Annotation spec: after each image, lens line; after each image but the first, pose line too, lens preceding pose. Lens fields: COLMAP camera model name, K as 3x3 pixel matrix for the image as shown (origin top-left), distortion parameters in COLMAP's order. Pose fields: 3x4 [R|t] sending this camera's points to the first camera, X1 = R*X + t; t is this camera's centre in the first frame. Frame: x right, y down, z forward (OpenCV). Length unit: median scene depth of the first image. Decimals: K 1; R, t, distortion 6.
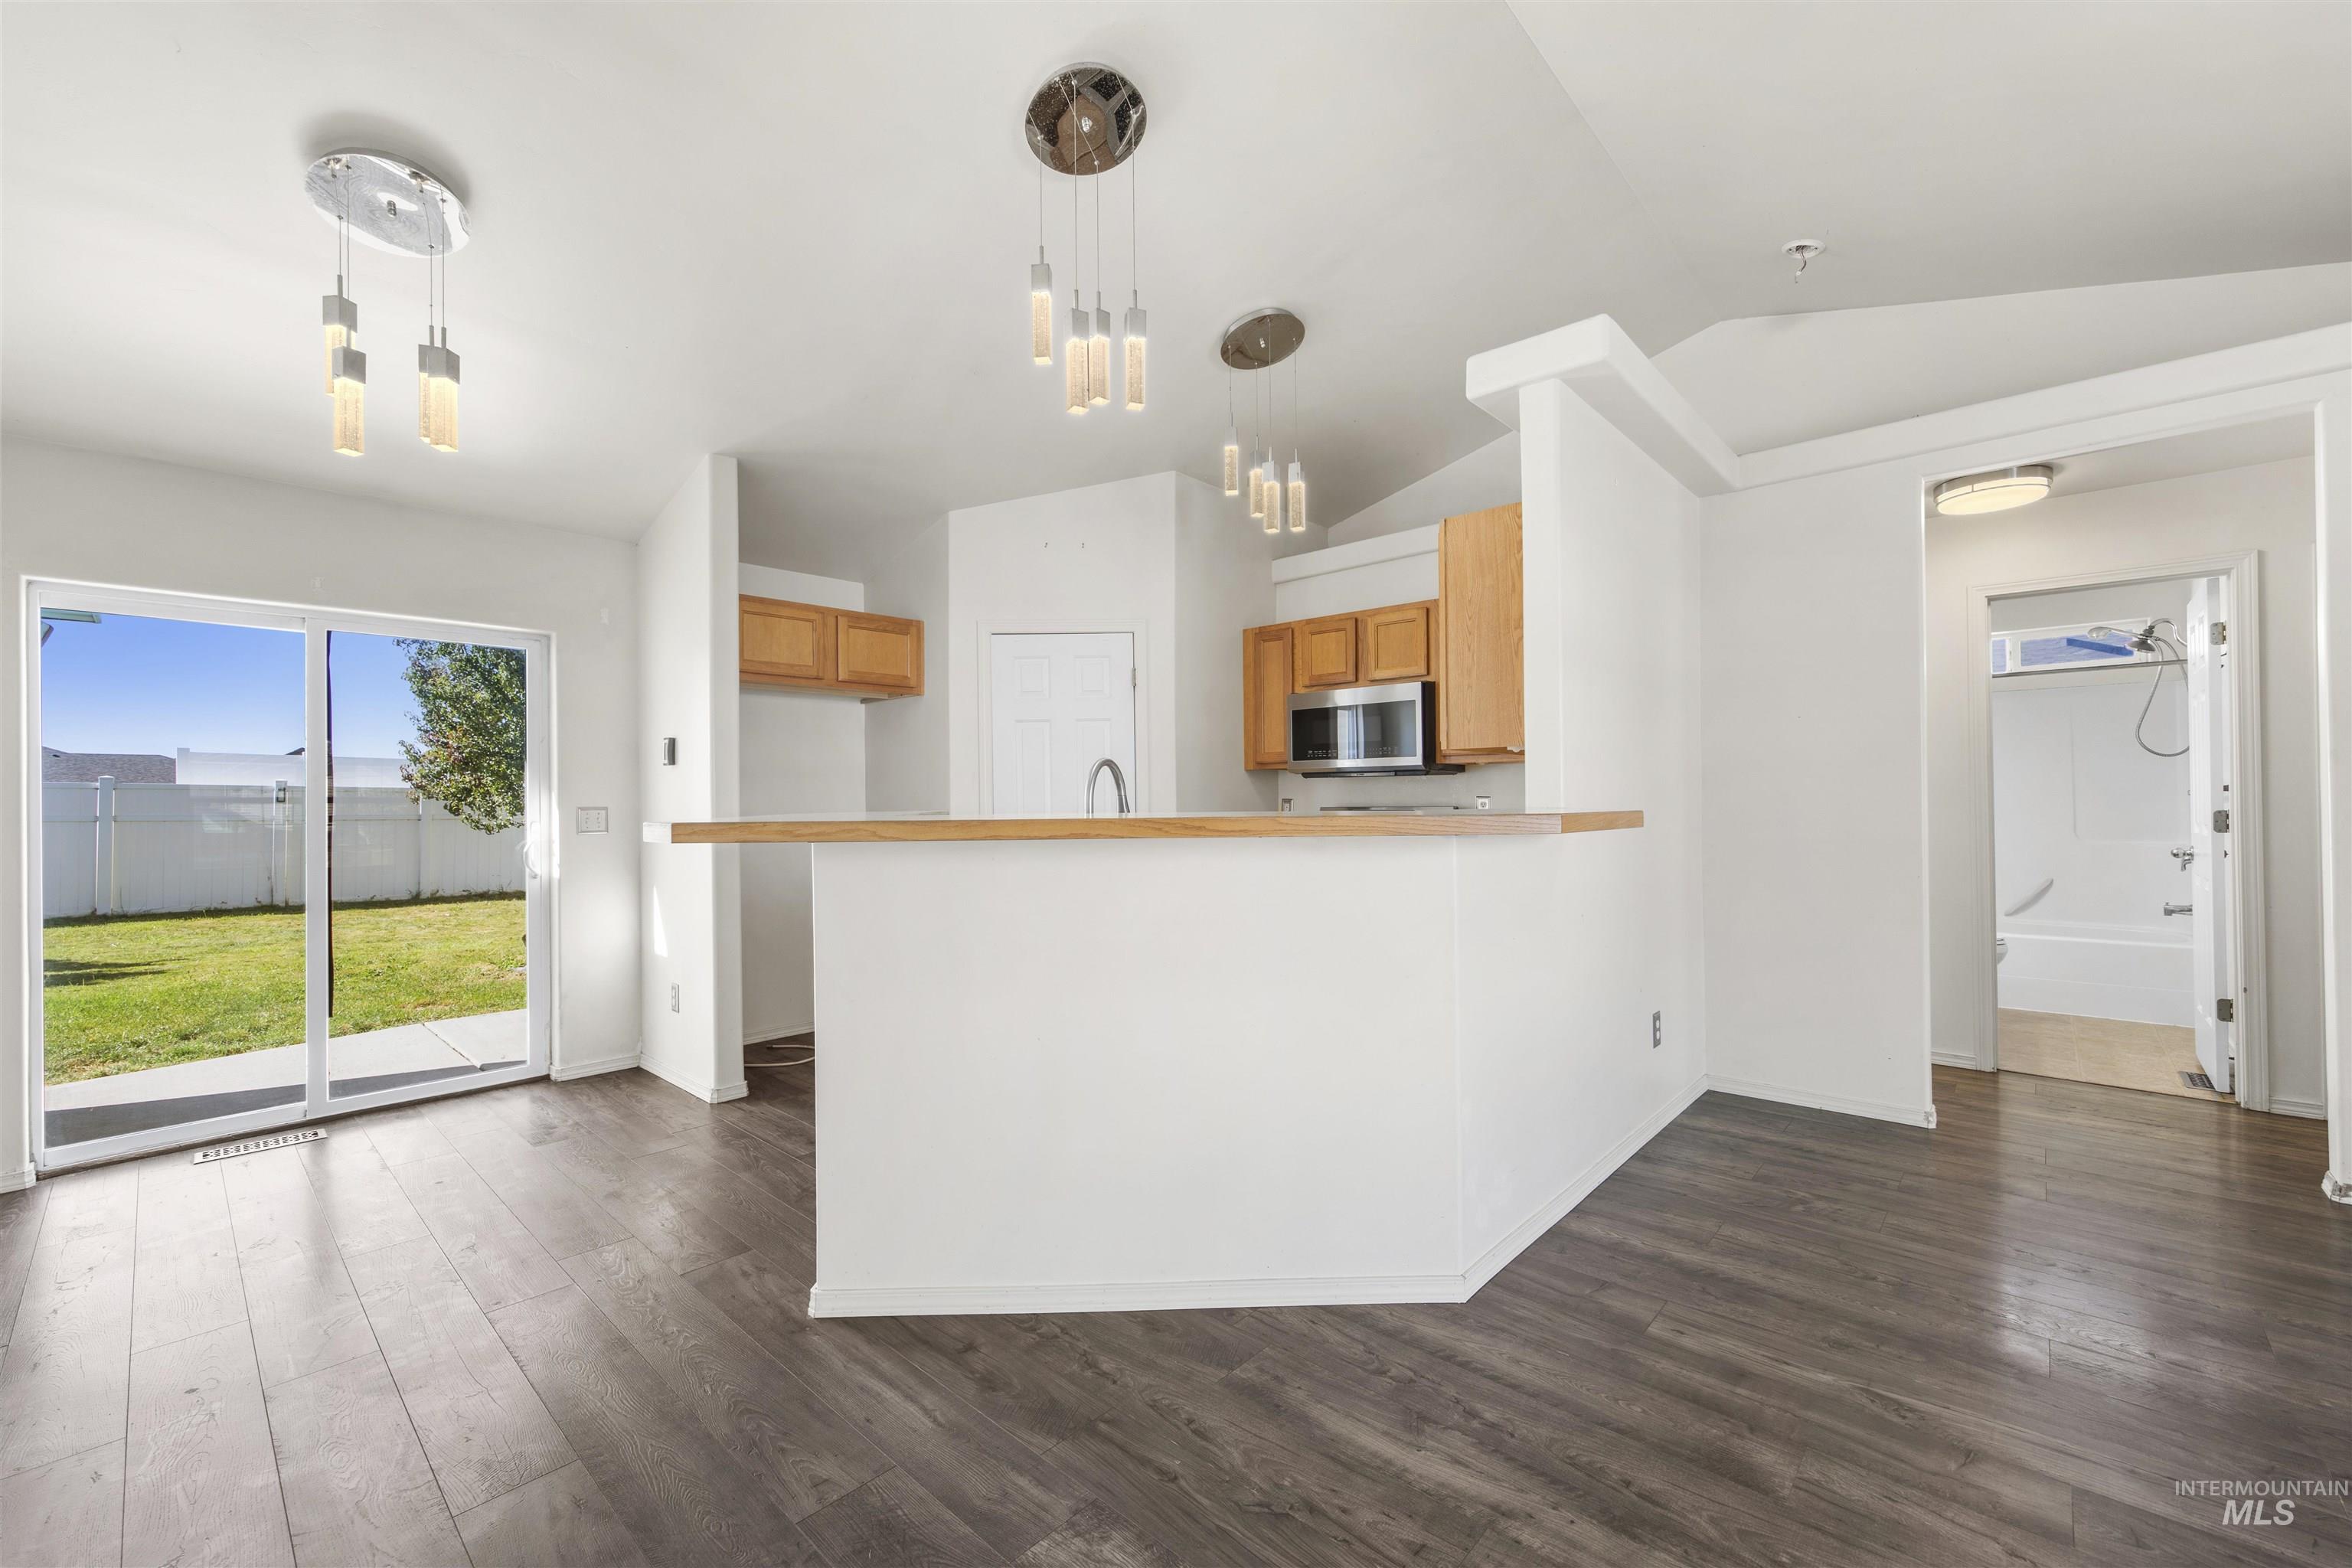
lens RADIAL K [[939.4, 0, 1194.2], [0, 939.4, 800.2], [0, 0, 1]] dist [0.001188, 0.000555]
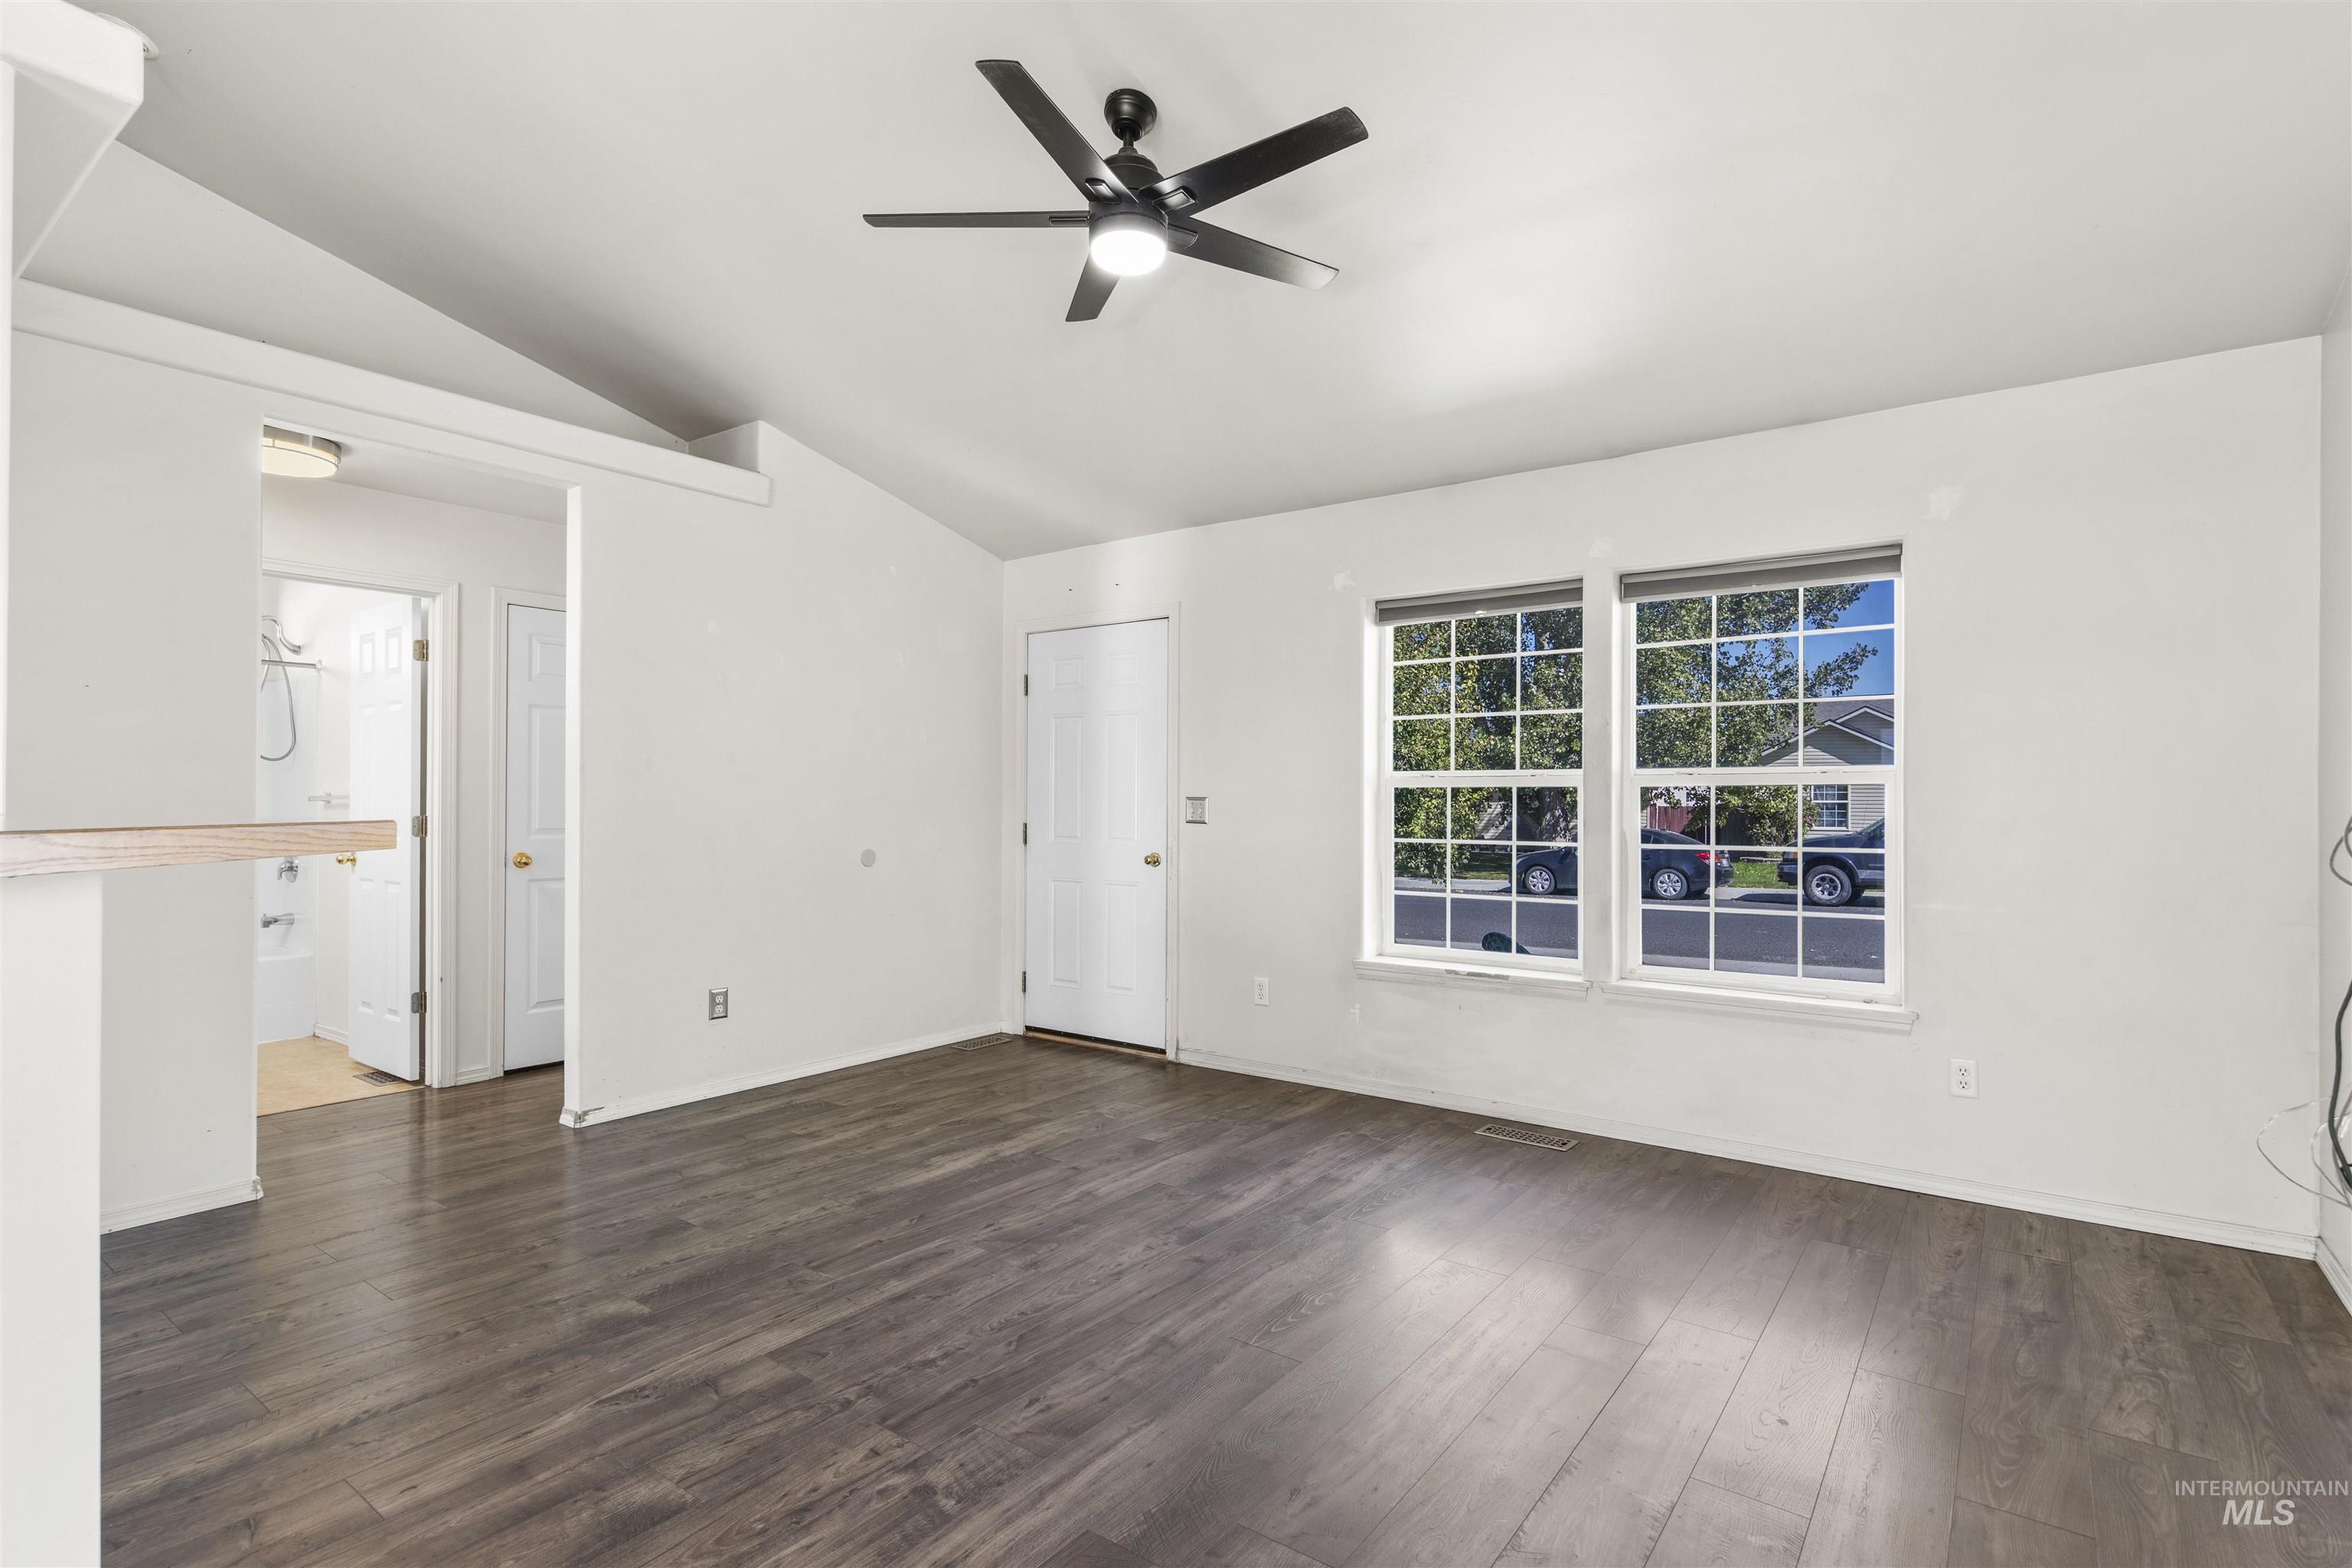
lens RADIAL K [[1134.0, 0, 1182.5], [0, 1134.0, 797.0], [0, 0, 1]] dist [-0.004464, -0.000486]
pose [[-0.092581, 0.012554, 0.995626, -0.345048], [-0.001292, 0.999918, -0.012729, 0.006228], [-0.995704, -0.002465, -0.092557, 0.331524]]
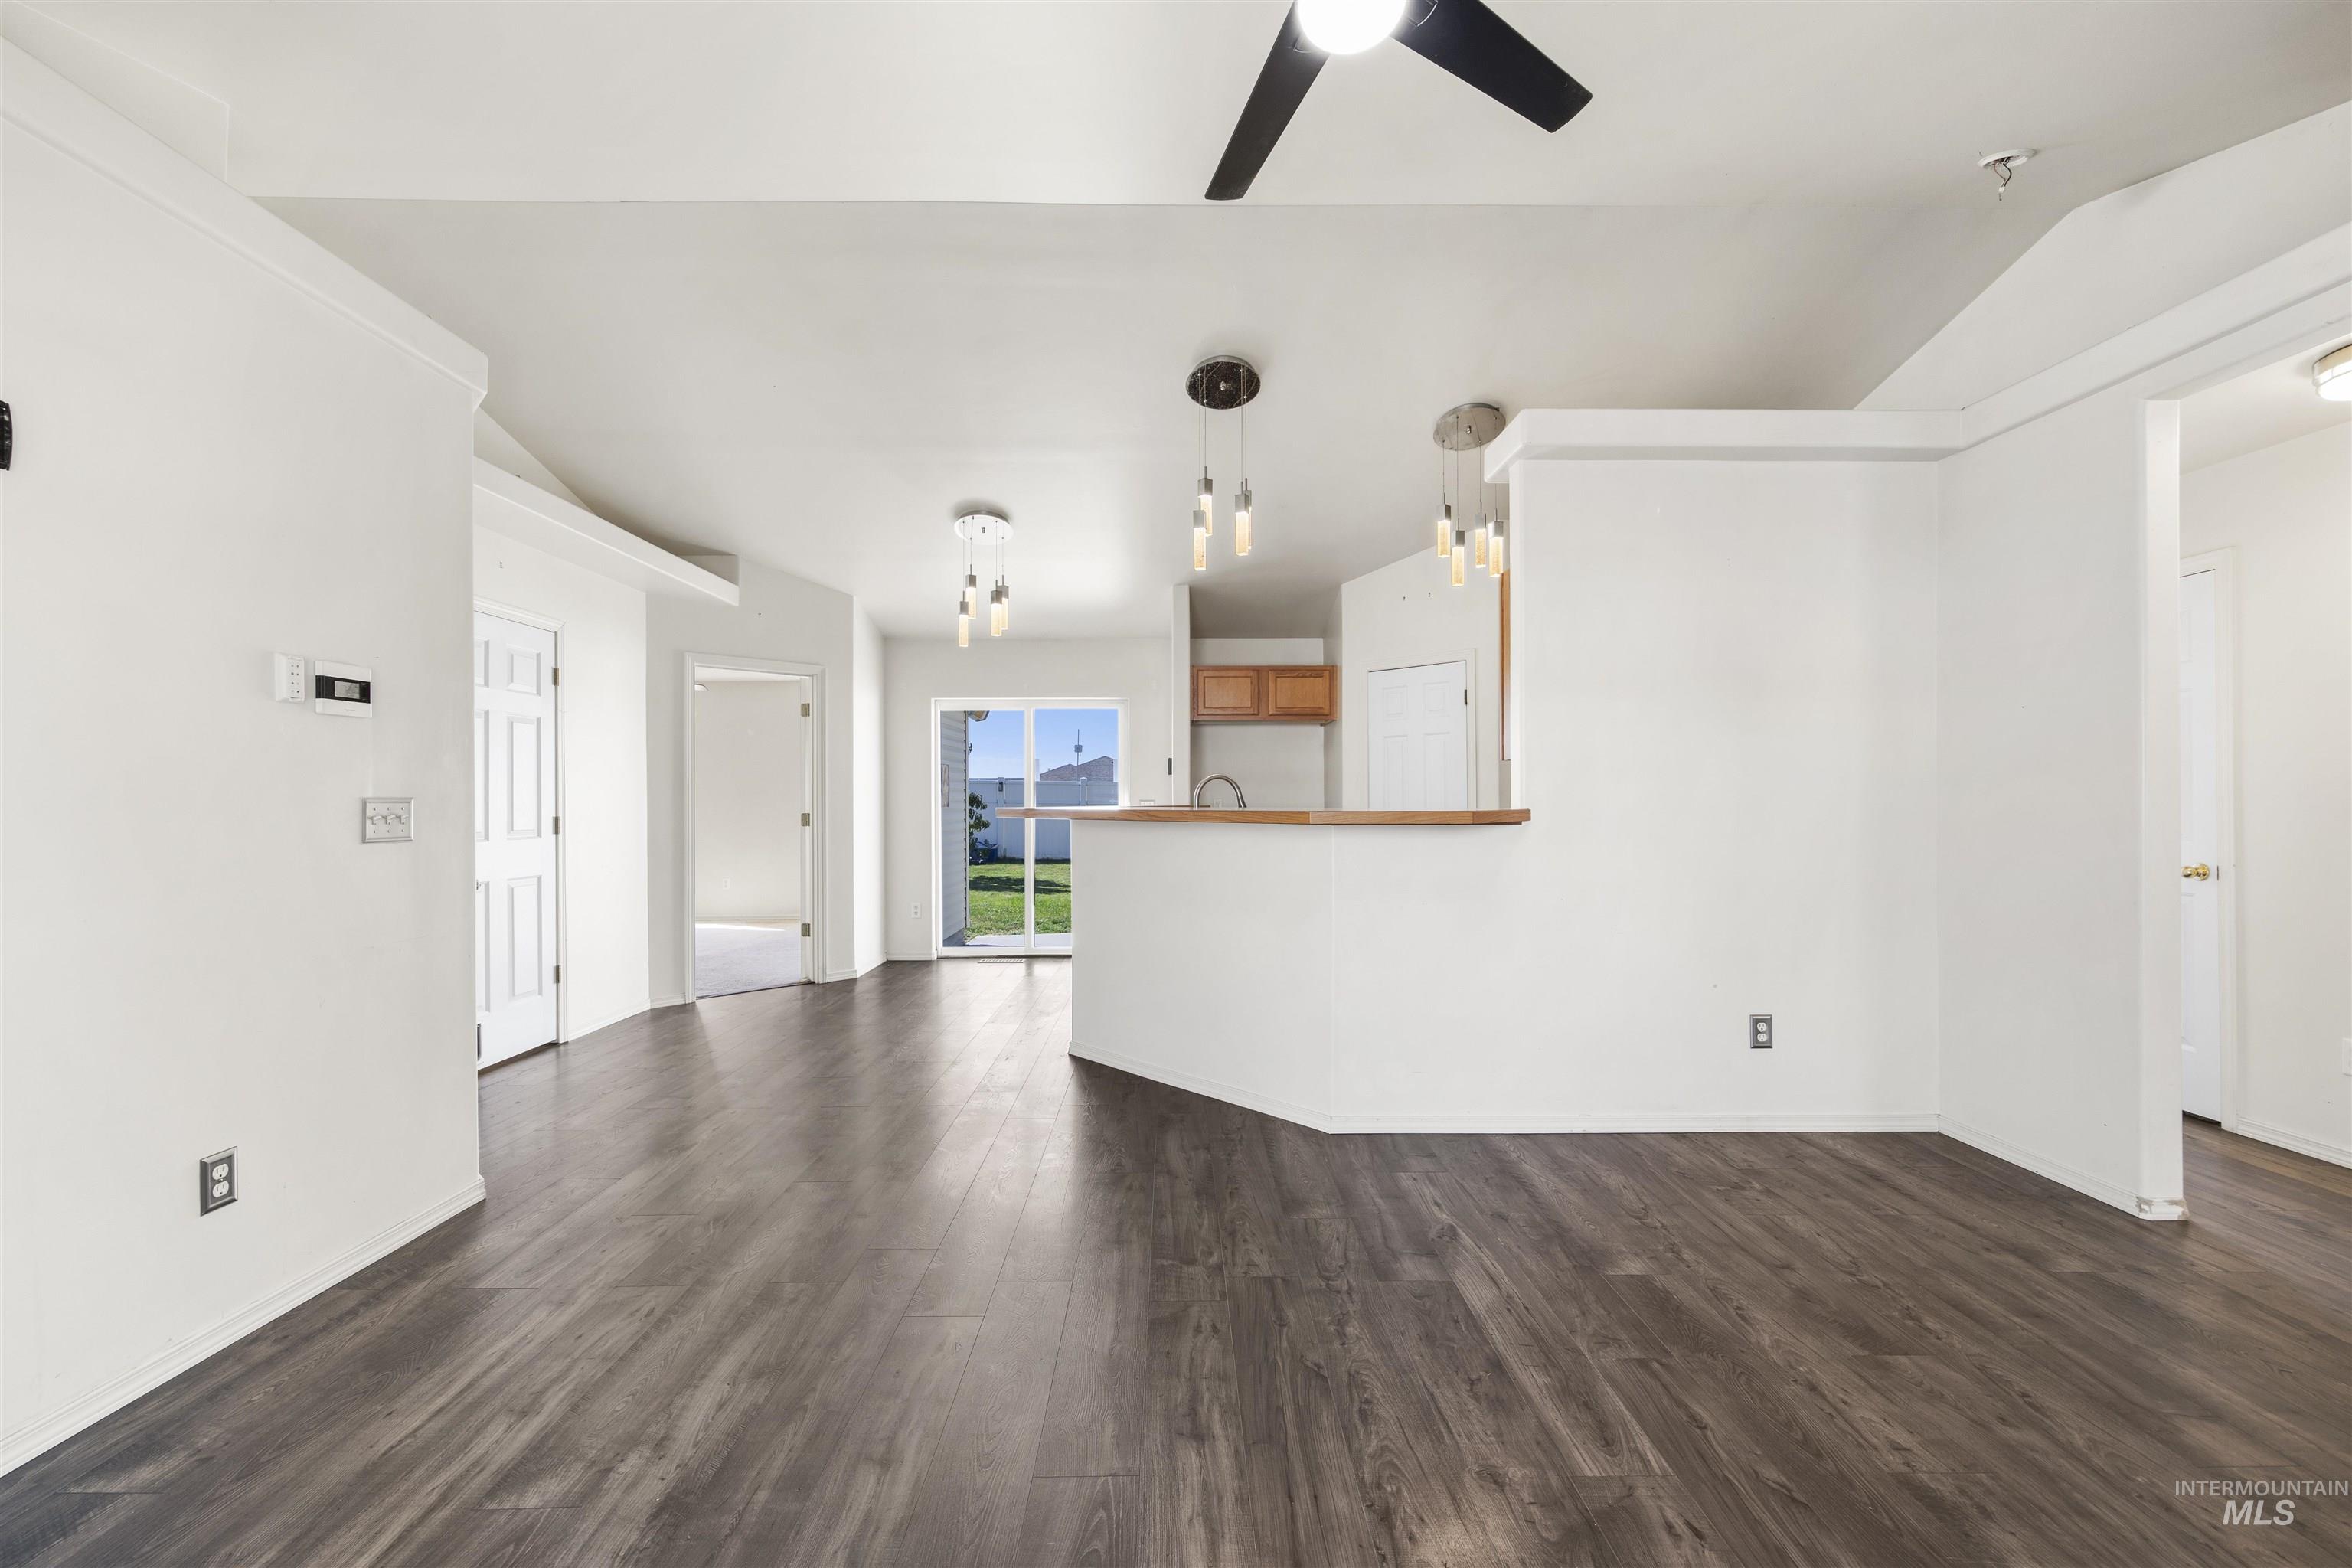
lens RADIAL K [[961.4, 0, 1198.2], [0, 961.4, 794.1], [0, 0, 1]] dist [-0.000122, 0.000681]
pose [[0.686390, 0.003493, -0.727225, 0.975412], [-0.004058, 0.999991, 0.000973, -0.008779], [0.727222, 0.002283, 0.686398, -0.165308]]
